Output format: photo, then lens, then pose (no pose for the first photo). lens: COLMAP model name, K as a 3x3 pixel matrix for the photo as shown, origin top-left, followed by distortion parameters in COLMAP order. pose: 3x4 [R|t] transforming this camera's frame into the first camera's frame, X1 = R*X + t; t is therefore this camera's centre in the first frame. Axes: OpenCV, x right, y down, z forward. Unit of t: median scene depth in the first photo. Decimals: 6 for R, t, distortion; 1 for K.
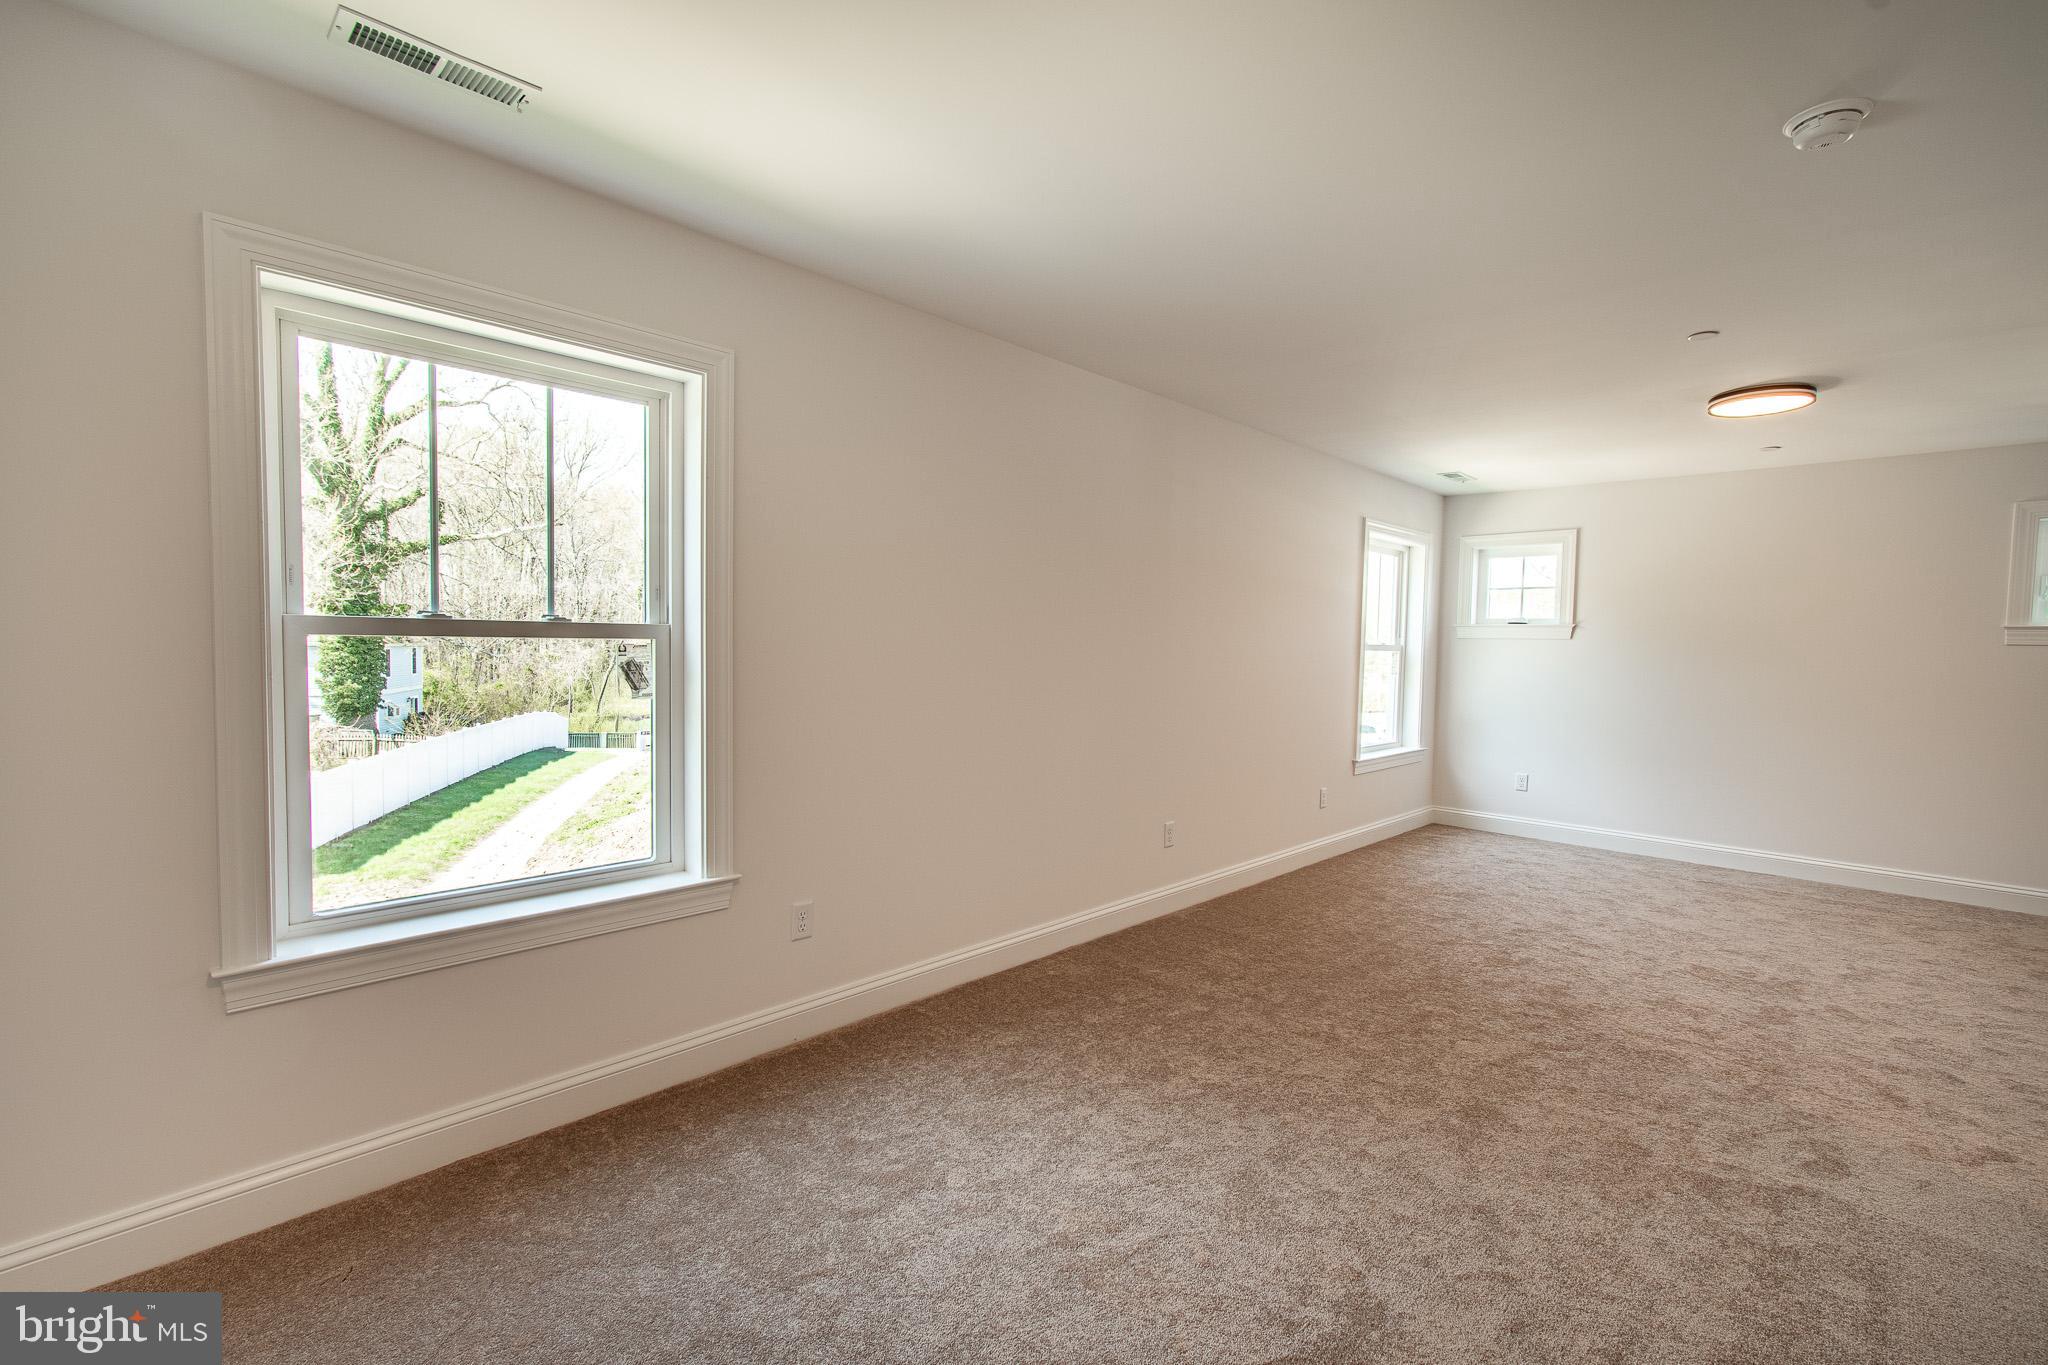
lens RADIAL K [[895.7, 0, 1022.2], [0, 895.7, 681.3], [0, 0, 1]] dist [0.000226, -0.002484]
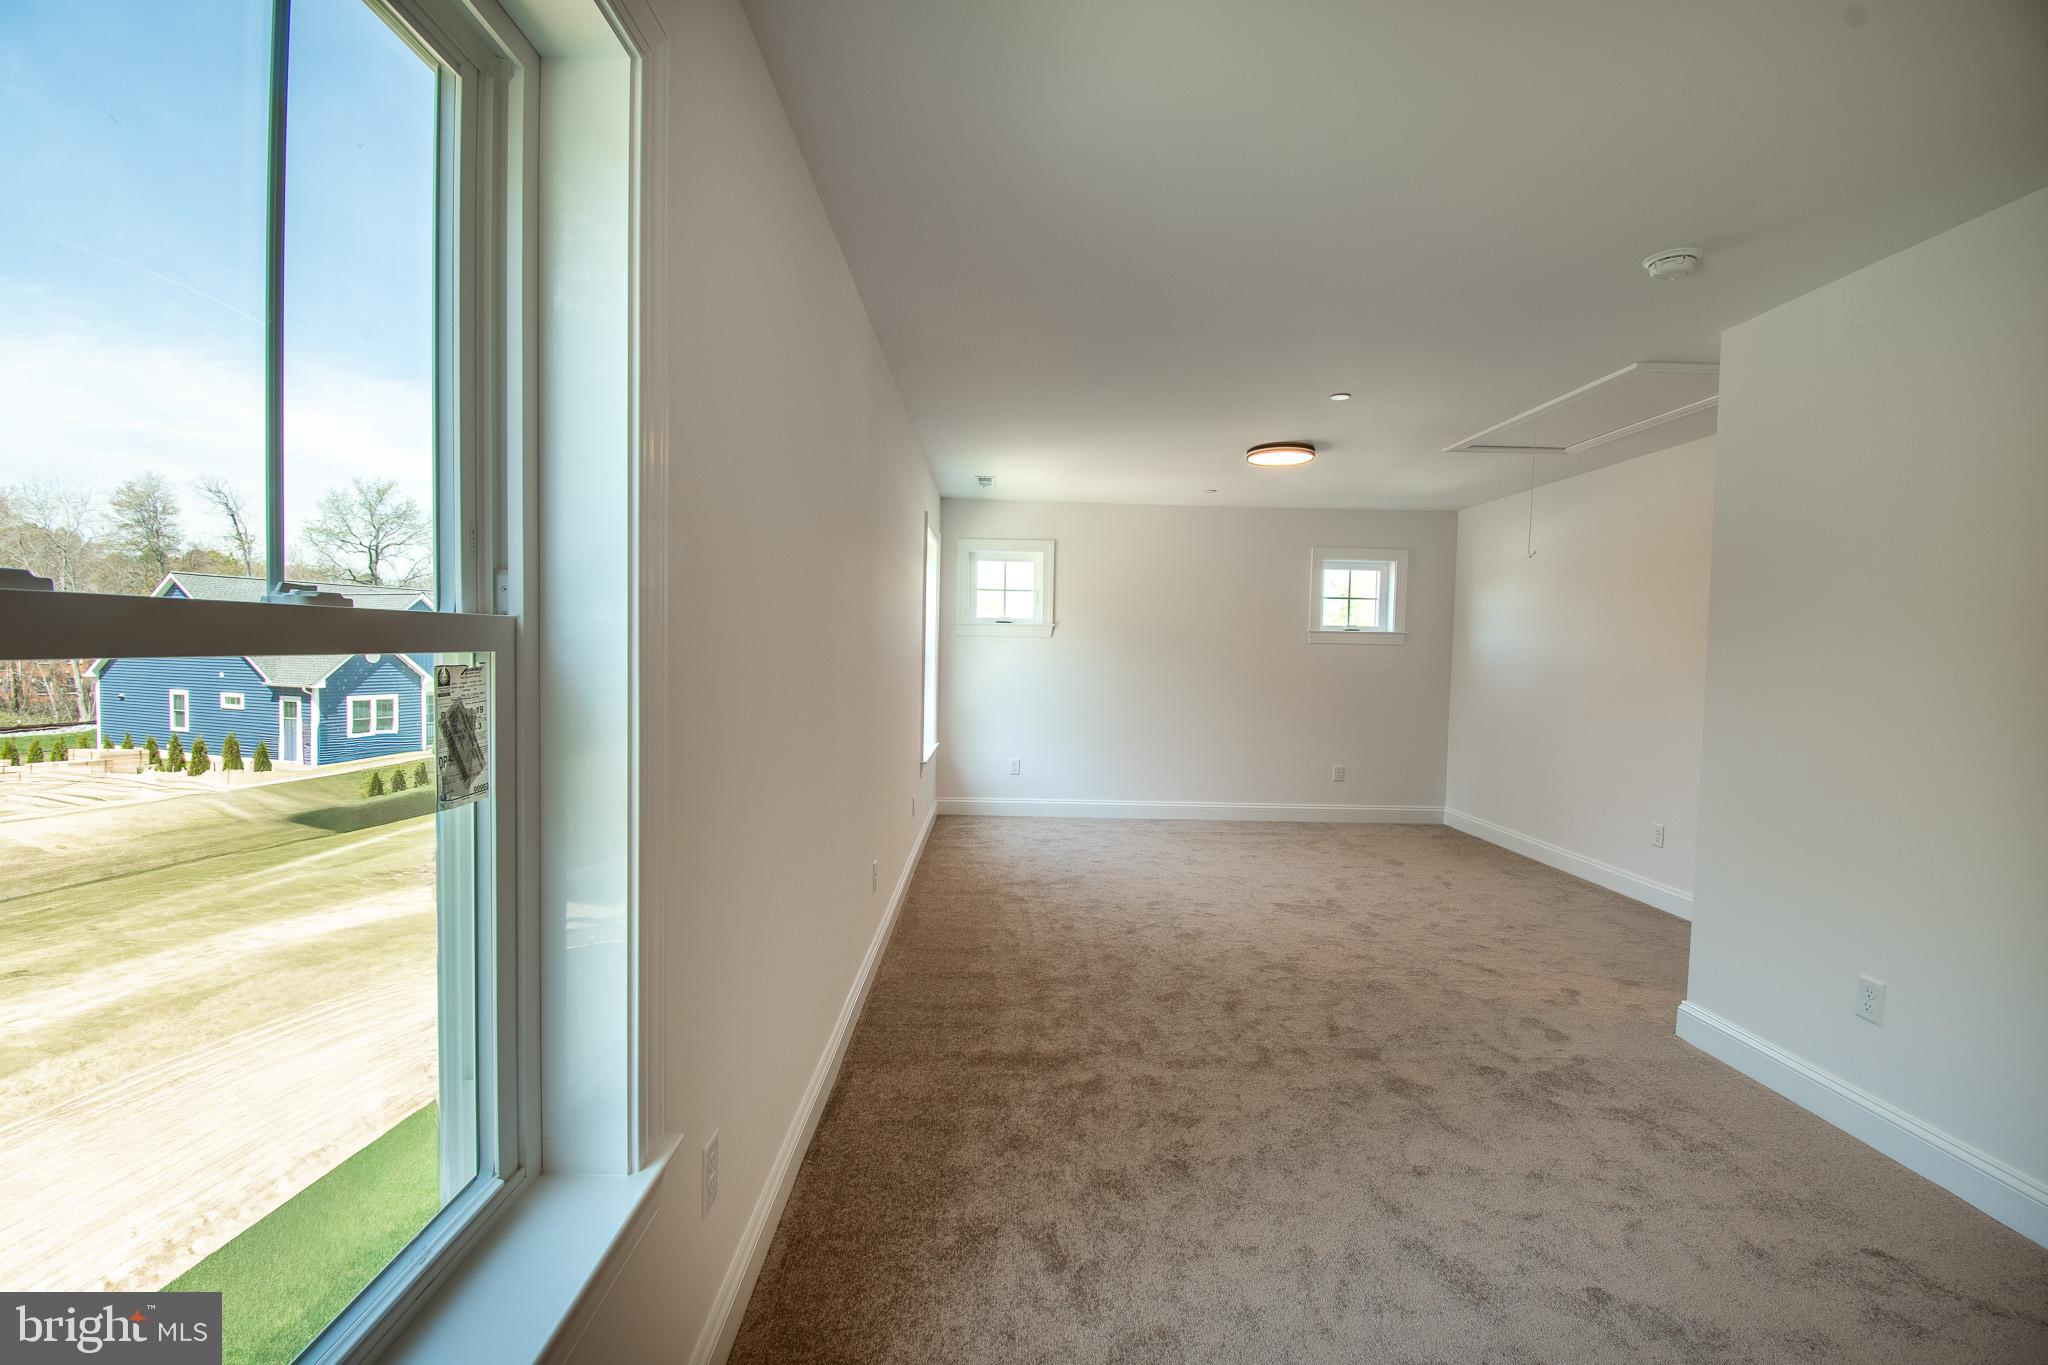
lens RADIAL K [[895.7, 0, 1022.2], [0, 895.7, 681.3], [0, 0, 1]] dist [0.000226, -0.002484]
pose [[0.697552, -0.031020, 0.715863, -0.415786], [0.022971, 0.999517, 0.020927, -0.028103], [-0.716166, 0.001847, 0.697927, 0.421881]]
